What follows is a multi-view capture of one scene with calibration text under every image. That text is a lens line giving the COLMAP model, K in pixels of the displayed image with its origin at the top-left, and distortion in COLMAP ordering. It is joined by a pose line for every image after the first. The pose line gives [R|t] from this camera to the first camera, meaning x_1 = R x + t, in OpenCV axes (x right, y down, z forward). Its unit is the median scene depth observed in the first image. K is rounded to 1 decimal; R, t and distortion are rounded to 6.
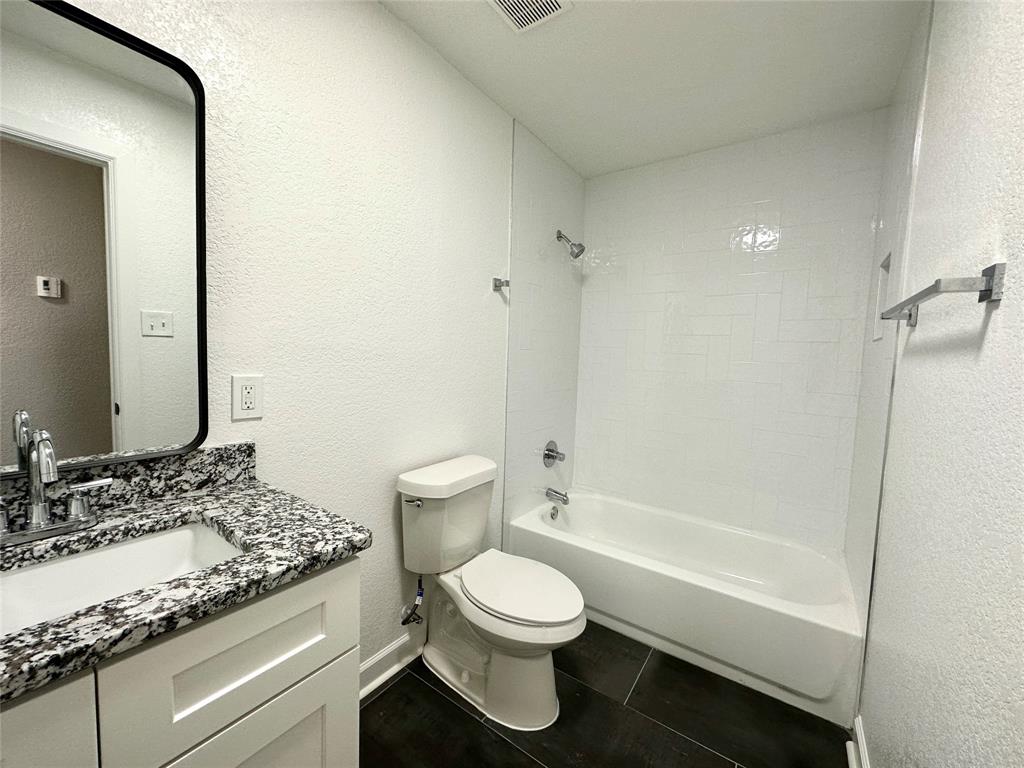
lens RADIAL K [[407.8, 0, 512.6], [0, 407.8, 383.7], [0, 0, 1]] dist [-0.001721, 0.000312]
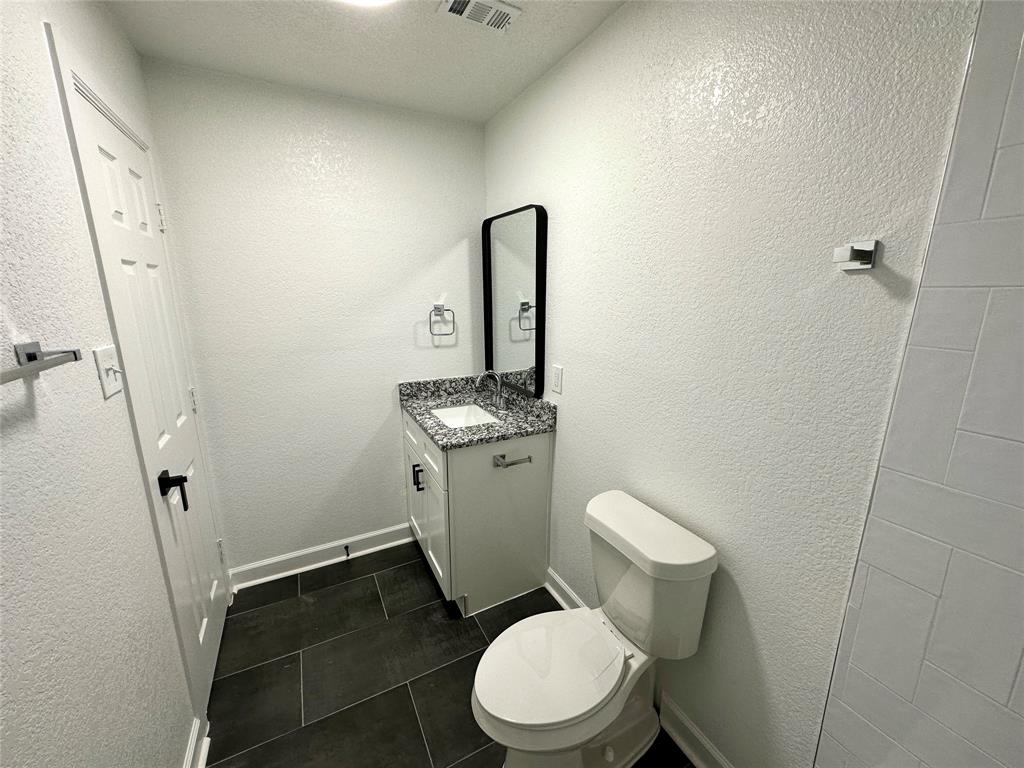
lens RADIAL K [[407.8, 0, 512.6], [0, 407.8, 383.7], [0, 0, 1]] dist [-0.001721, 0.000312]
pose [[-0.456879, 0.167797, -0.873559, 1.016728], [-0.085025, 0.969313, 0.230658, -0.360395], [0.885456, 0.179657, -0.428592, 1.756558]]
